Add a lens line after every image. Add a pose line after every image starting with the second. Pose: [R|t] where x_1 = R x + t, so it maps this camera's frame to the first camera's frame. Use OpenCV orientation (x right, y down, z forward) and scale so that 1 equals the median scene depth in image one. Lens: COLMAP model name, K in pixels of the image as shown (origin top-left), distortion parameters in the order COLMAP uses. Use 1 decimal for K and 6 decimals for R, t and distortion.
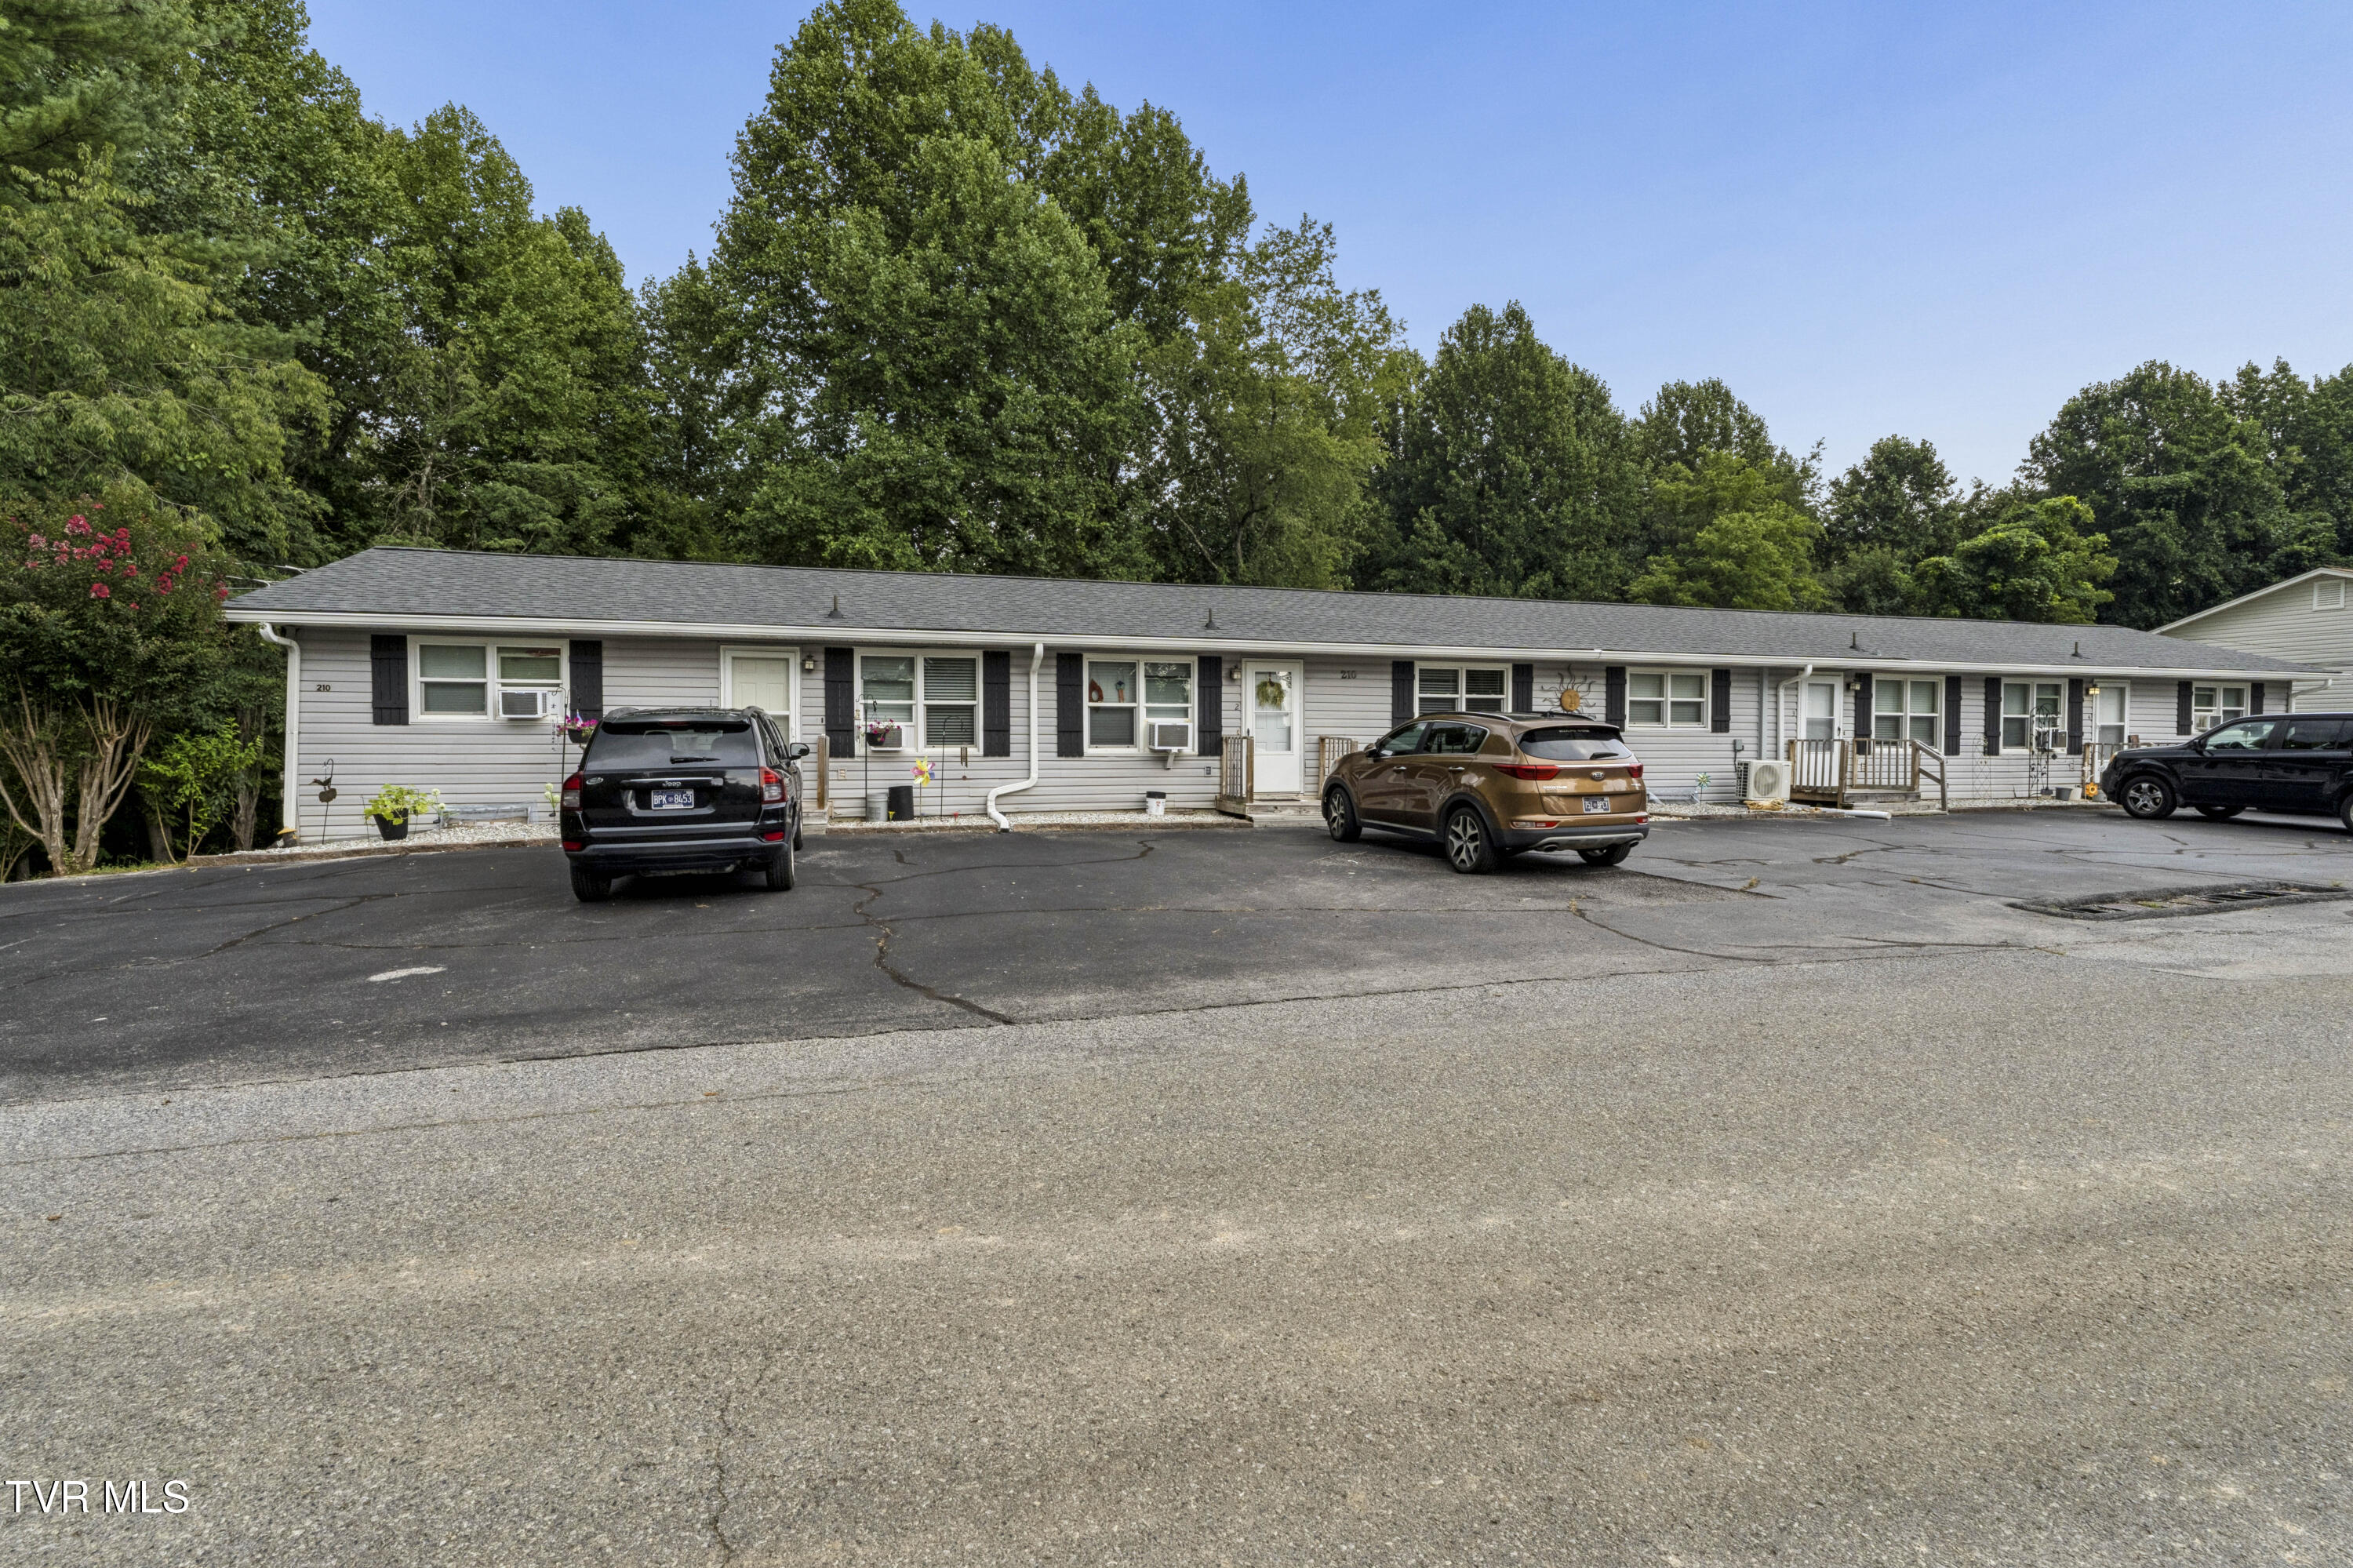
lens RADIAL K [[1118.3, 0, 1177.4], [0, 1118.3, 782.9], [0, 0, 1]] dist [-0.009857, 0.000414]
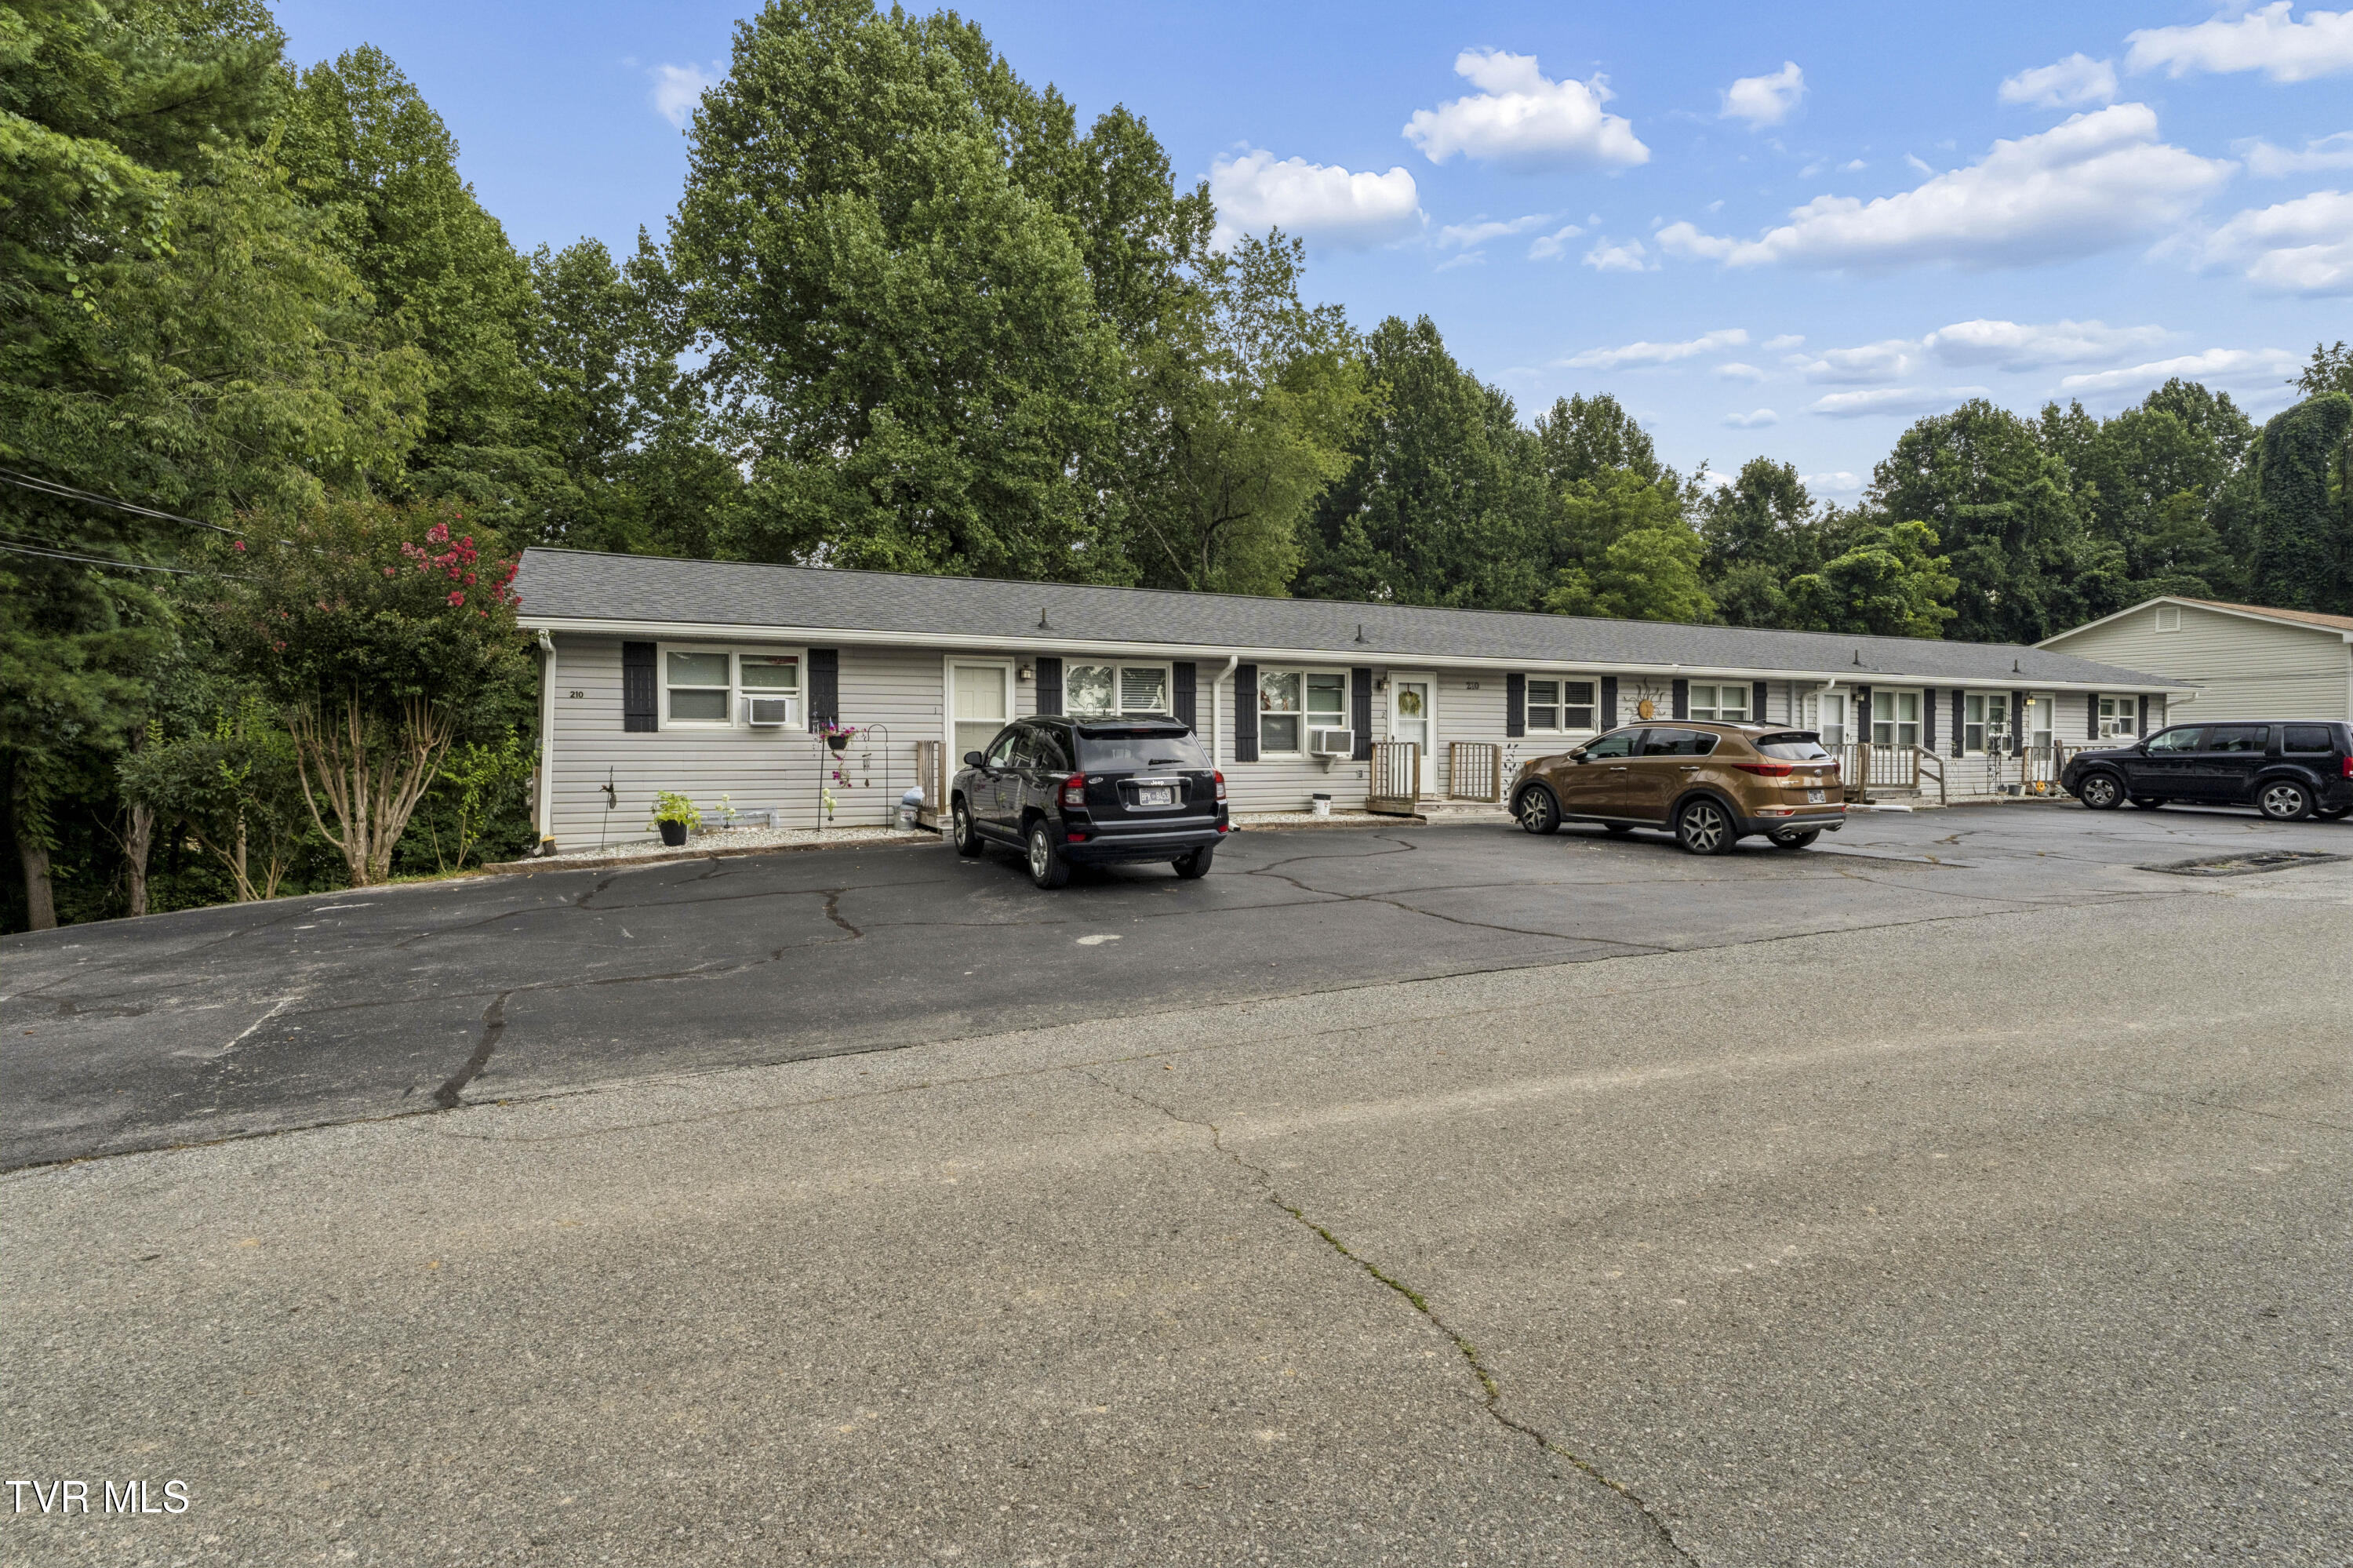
lens RADIAL K [[1206.4, 0, 1175.2], [0, 1206.4, 777.3], [0, 0, 1]] dist [-0.011921, 0.000875]
pose [[0.986476, -0.006846, 0.163765, -0.249060], [0.009189, 0.999866, -0.013555, 0.004712], [-0.163650, 0.014877, 0.986406, -0.086286]]
